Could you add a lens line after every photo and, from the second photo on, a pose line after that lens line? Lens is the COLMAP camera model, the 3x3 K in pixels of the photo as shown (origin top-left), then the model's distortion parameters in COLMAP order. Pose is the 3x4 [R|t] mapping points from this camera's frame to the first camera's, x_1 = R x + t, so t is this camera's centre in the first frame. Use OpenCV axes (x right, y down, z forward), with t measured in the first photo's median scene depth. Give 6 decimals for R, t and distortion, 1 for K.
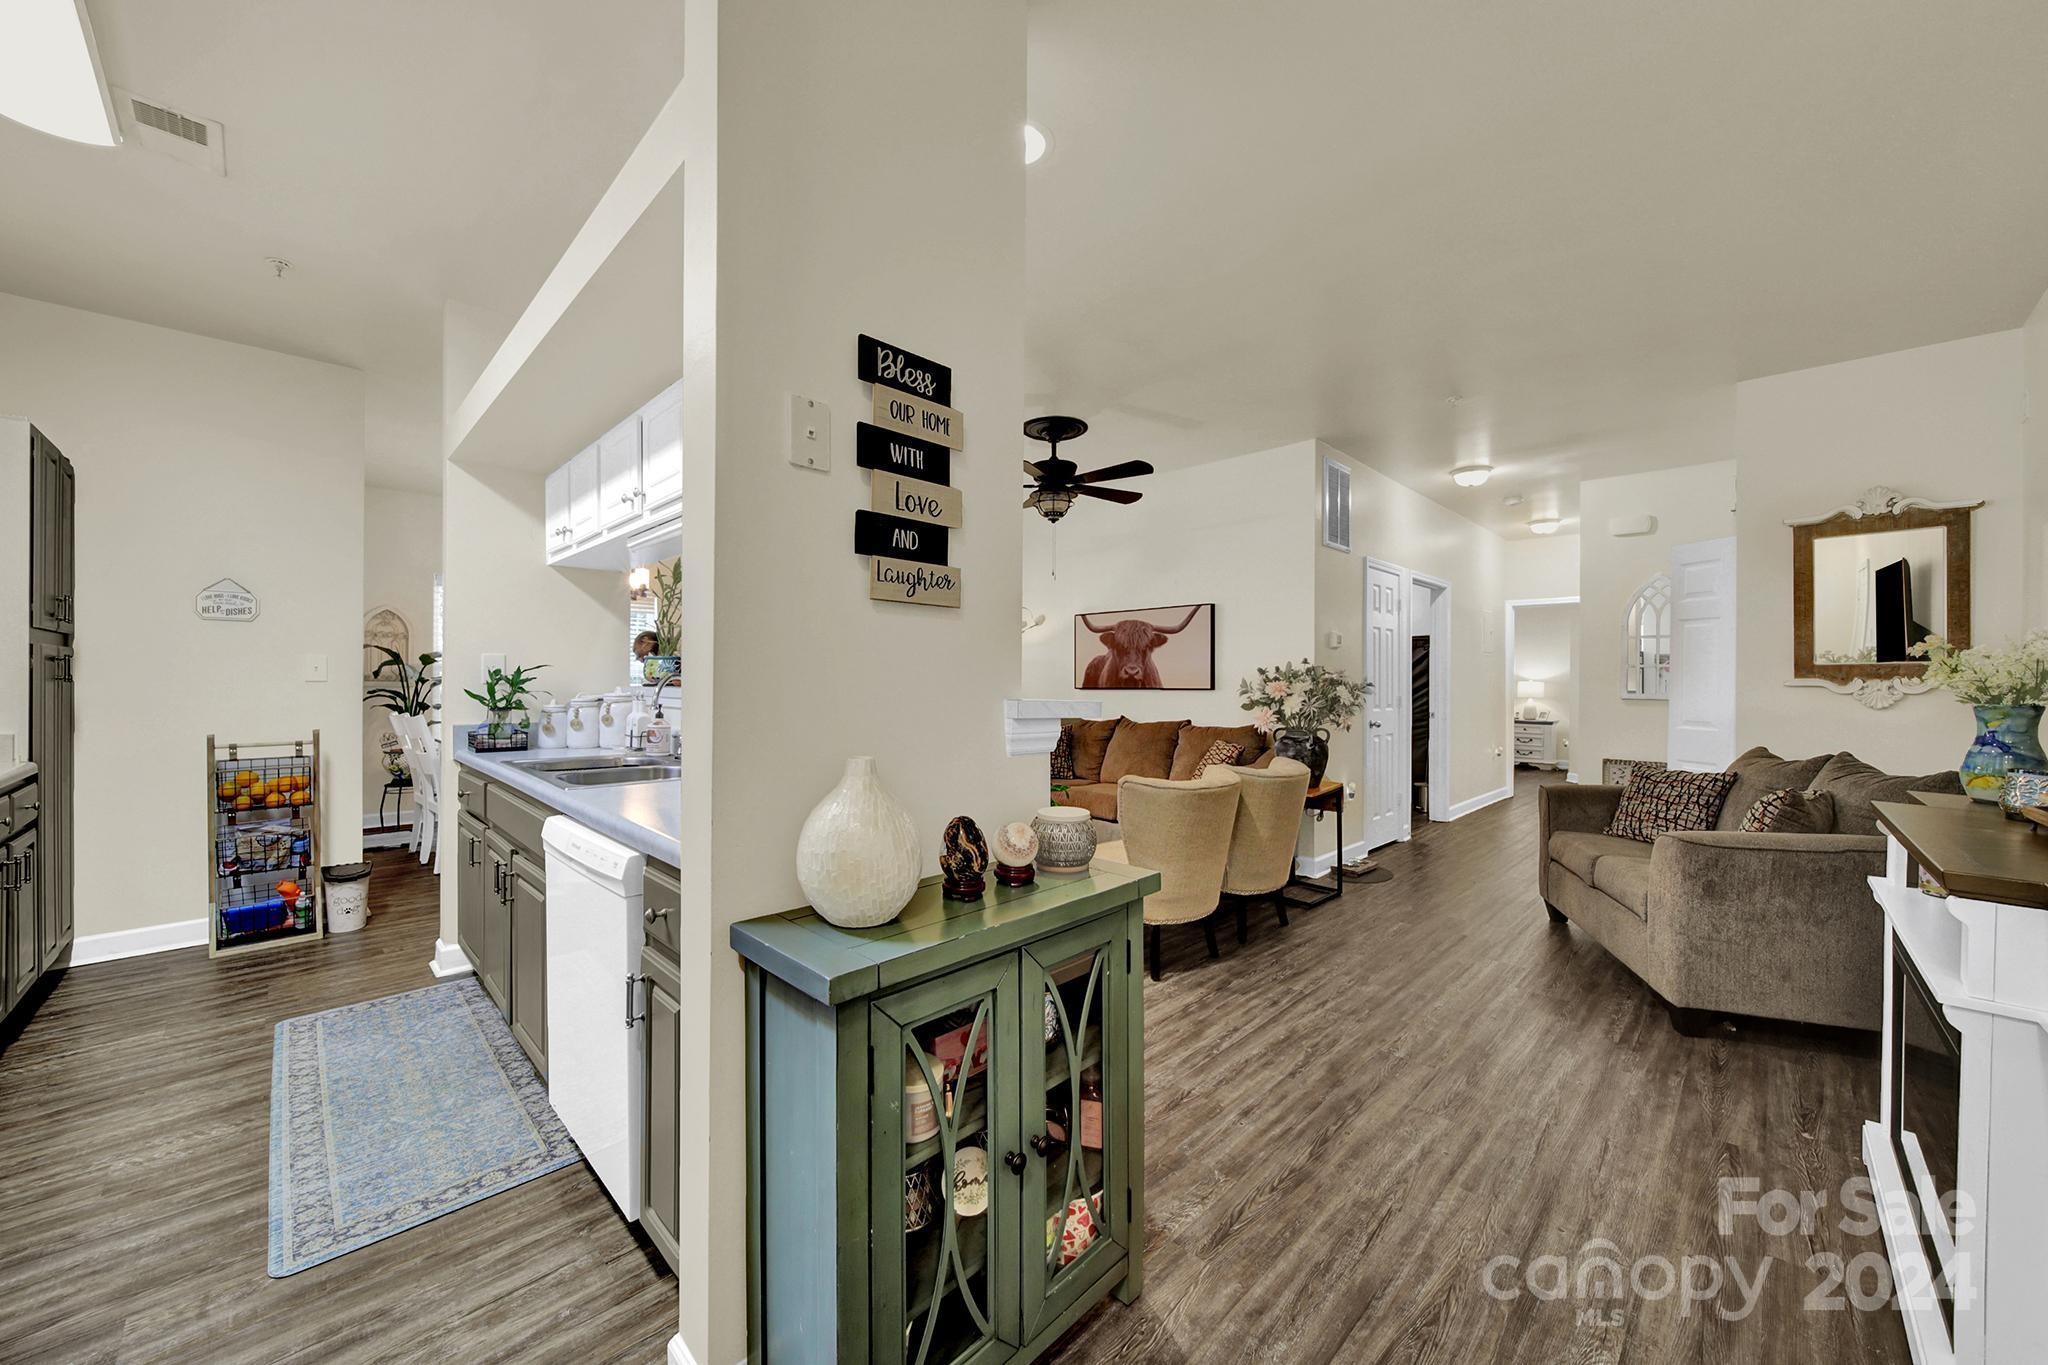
lens RADIAL K [[740.7, 0, 988.1], [0, 740.7, 683.2], [0, 0, 1]] dist [0.010992, -0.000001]
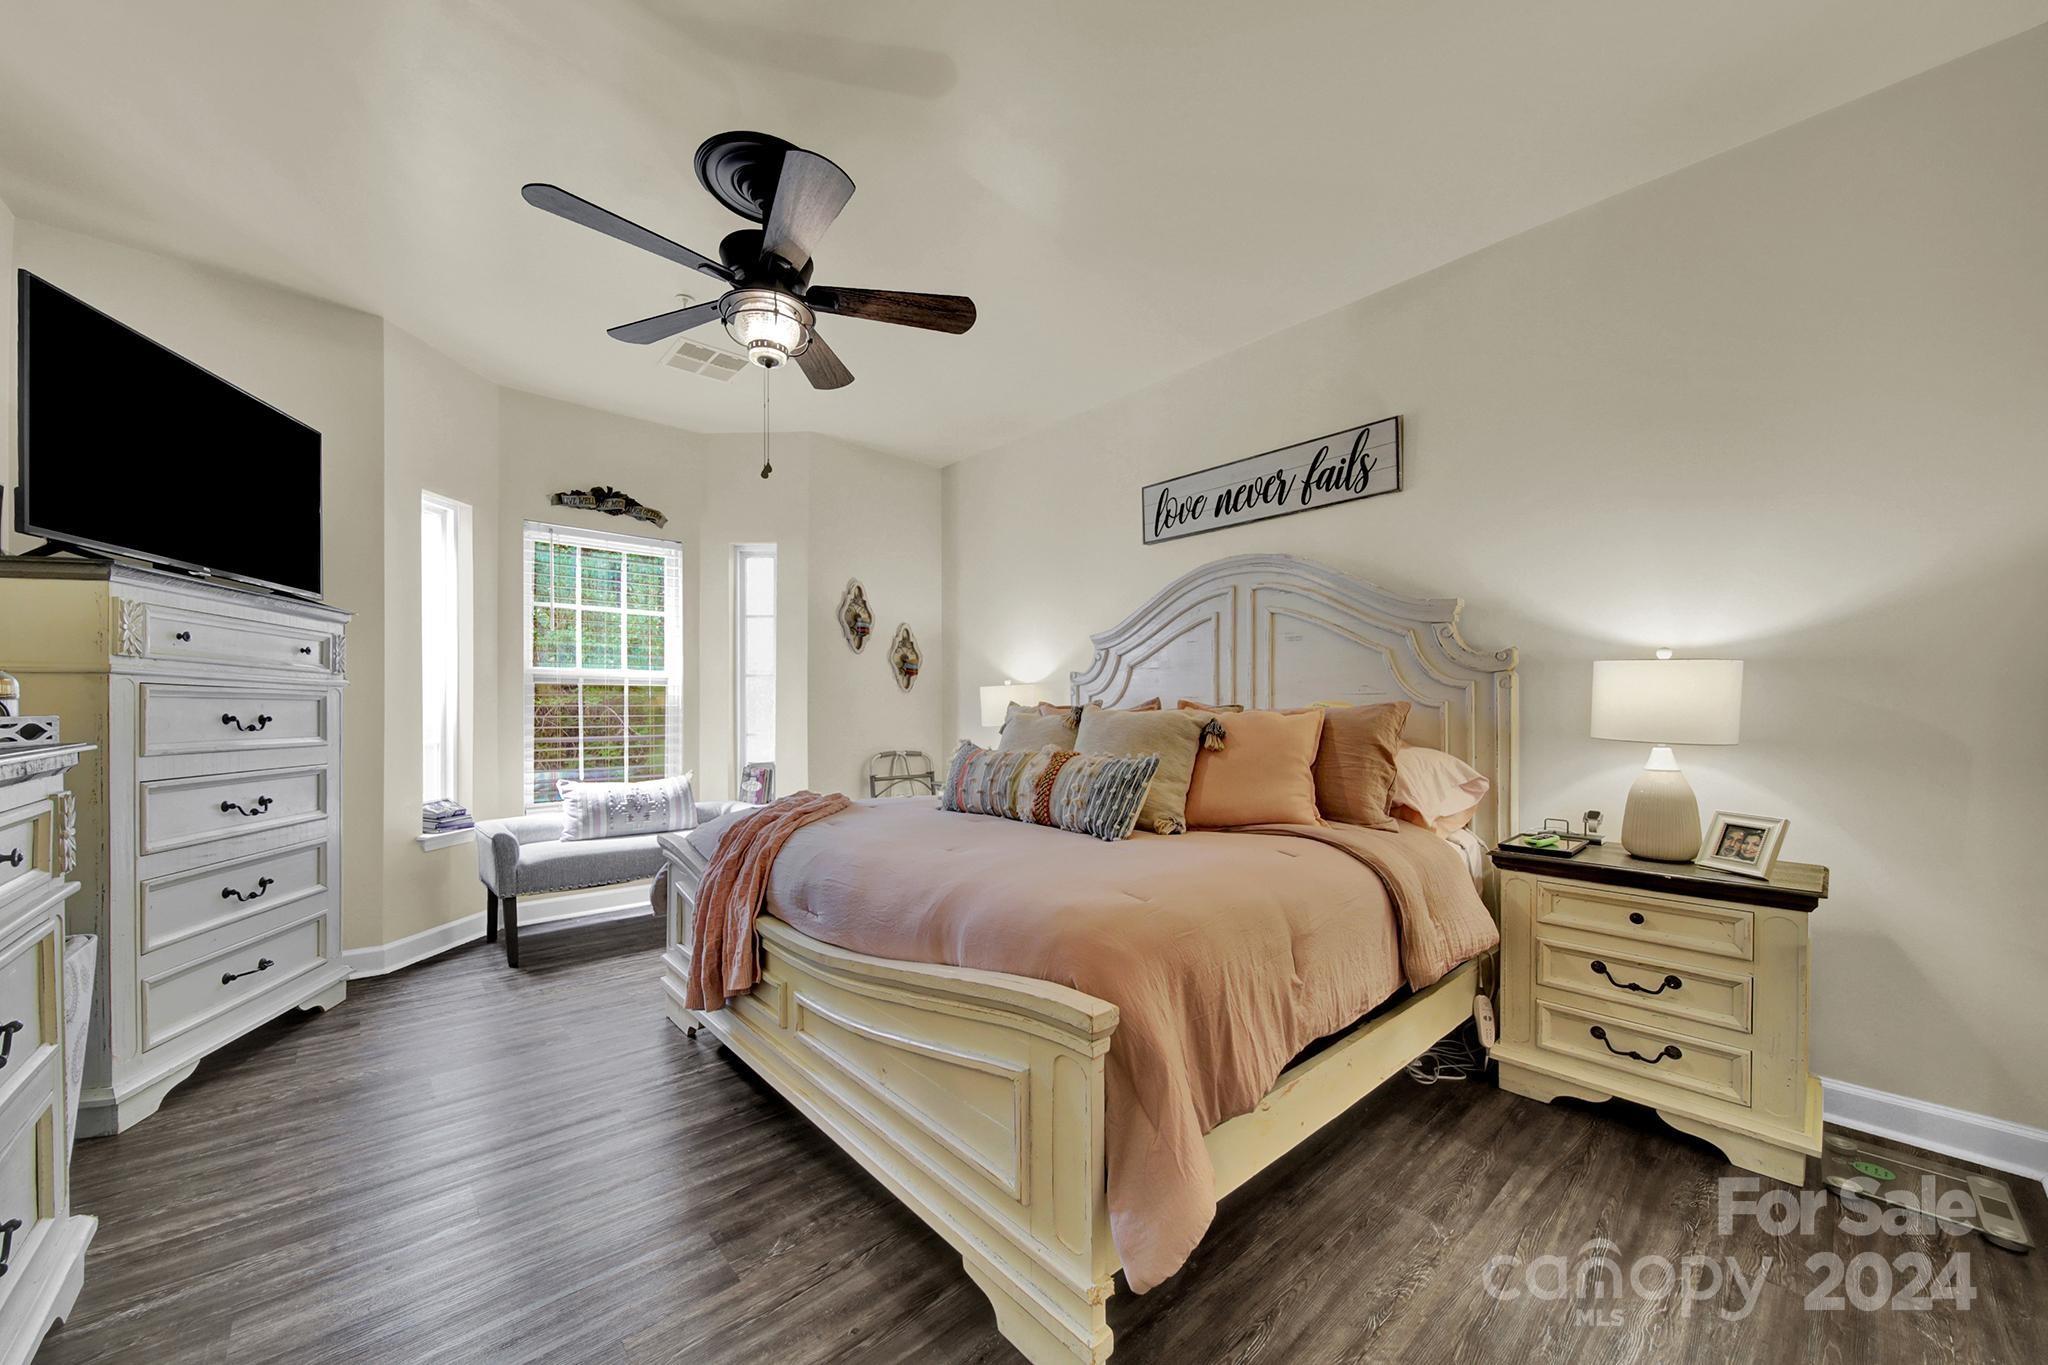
lens RADIAL K [[748.0, 0, 1012.4], [0, 748.0, 709.4], [0, 0, 1]] dist [0.001243, 0.000031]
pose [[0.999513, -0.003191, -0.031037, 1.062977], [0.003161, 0.999994, -0.001018, 0.020167], [0.031040, 0.000919, 0.999518, 1.503617]]
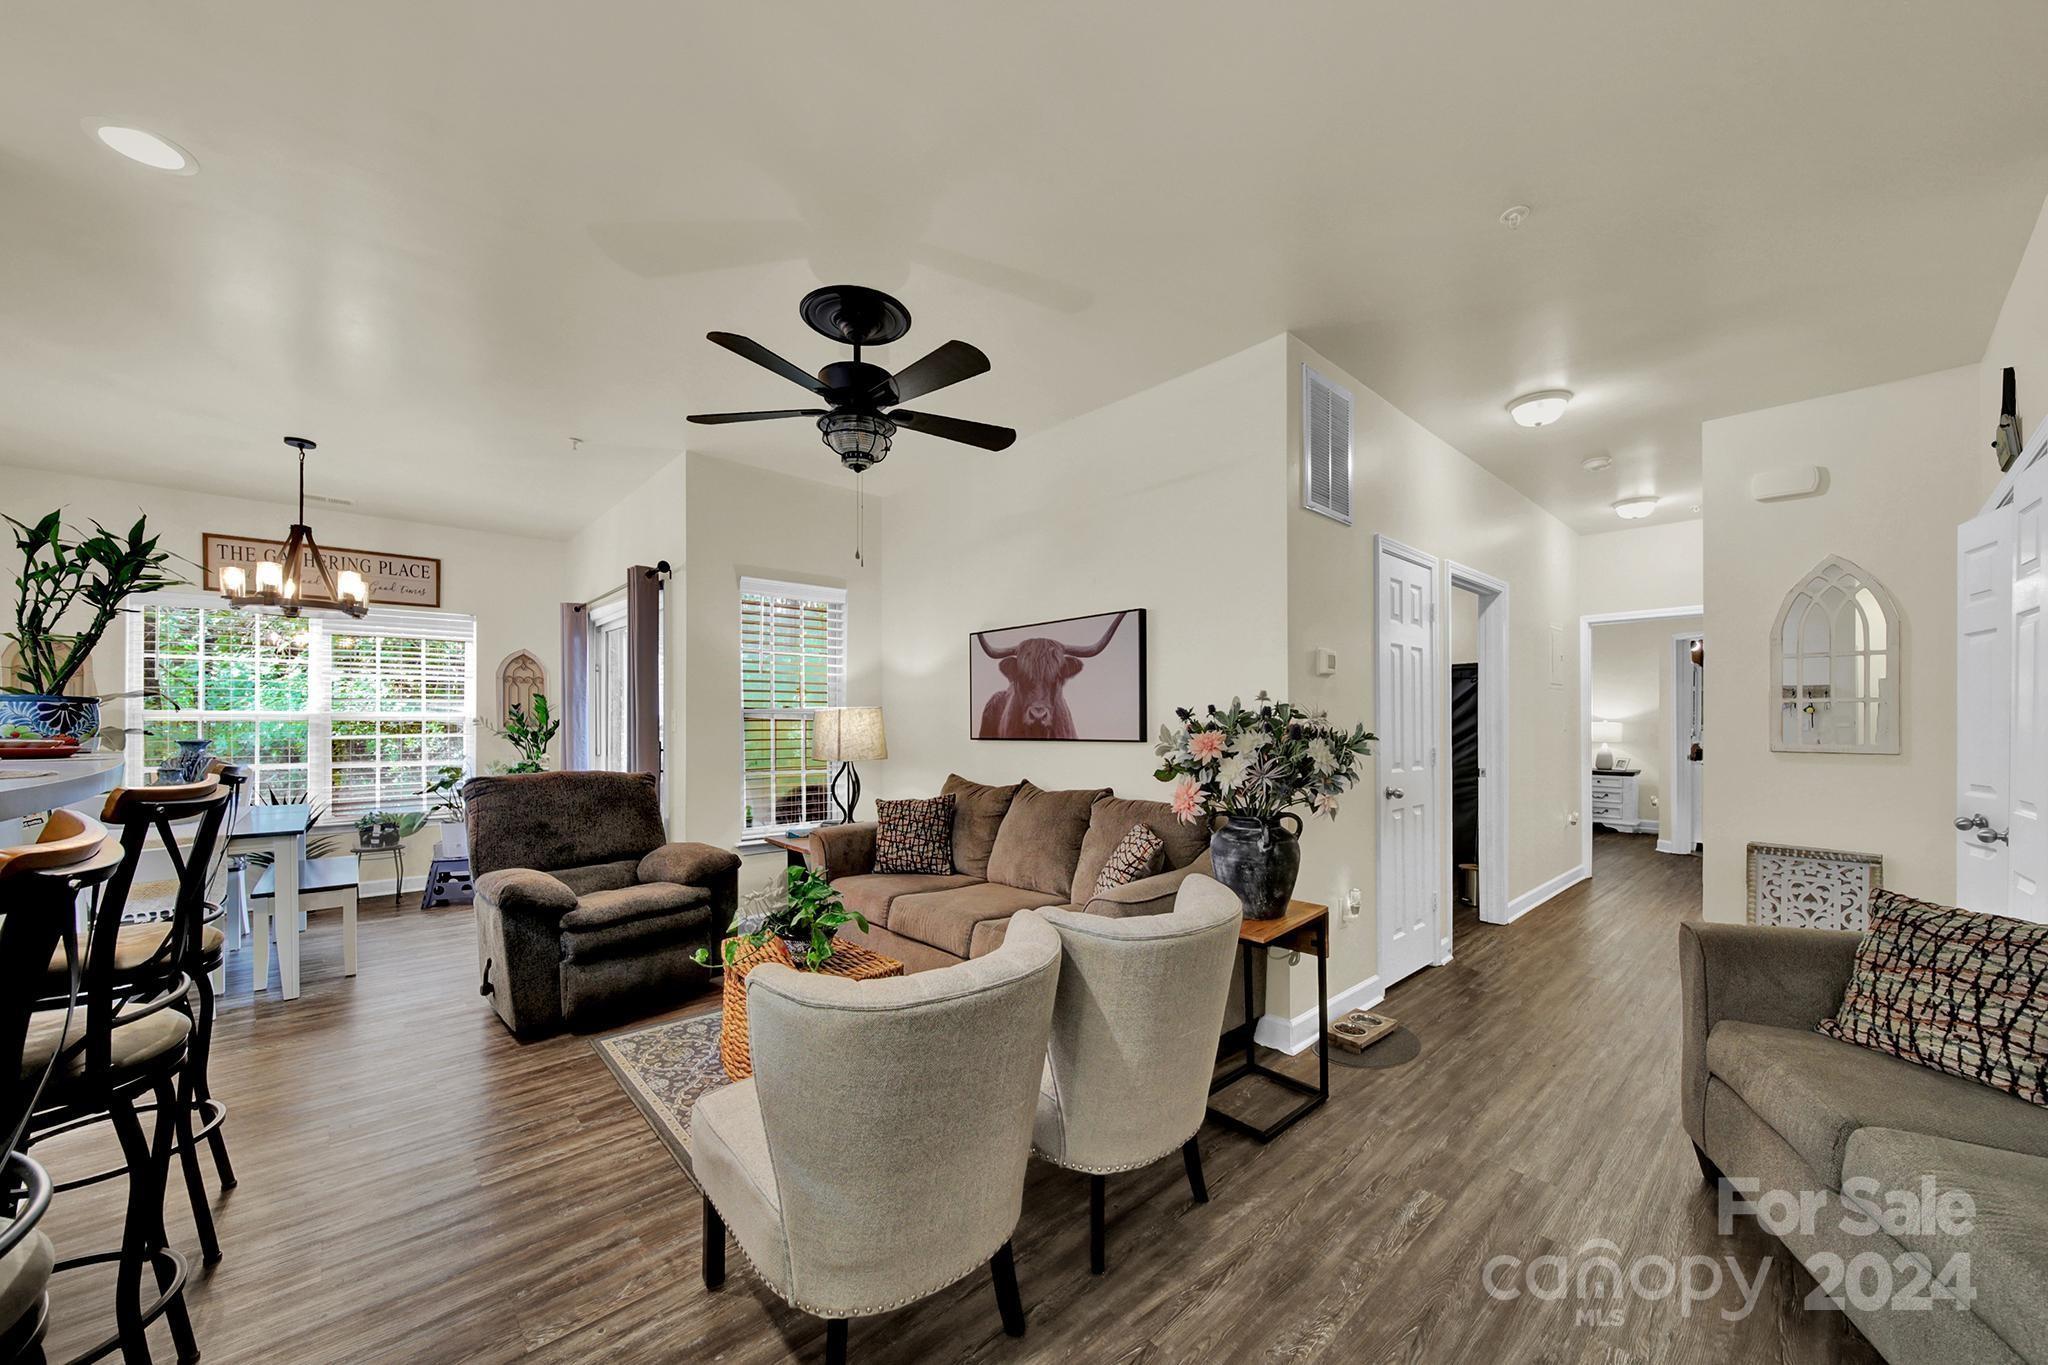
lens RADIAL K [[755.0, 0, 1027.1], [0, 755.0, 722.2], [0, 0, 1]] dist [0.001047, -0.000150]
pose [[0.999957, -0.007112, -0.005905, 0.205142], [0.007094, 0.999970, -0.003032, -0.007156], [0.005926, 0.002990, 0.999978, 0.339597]]
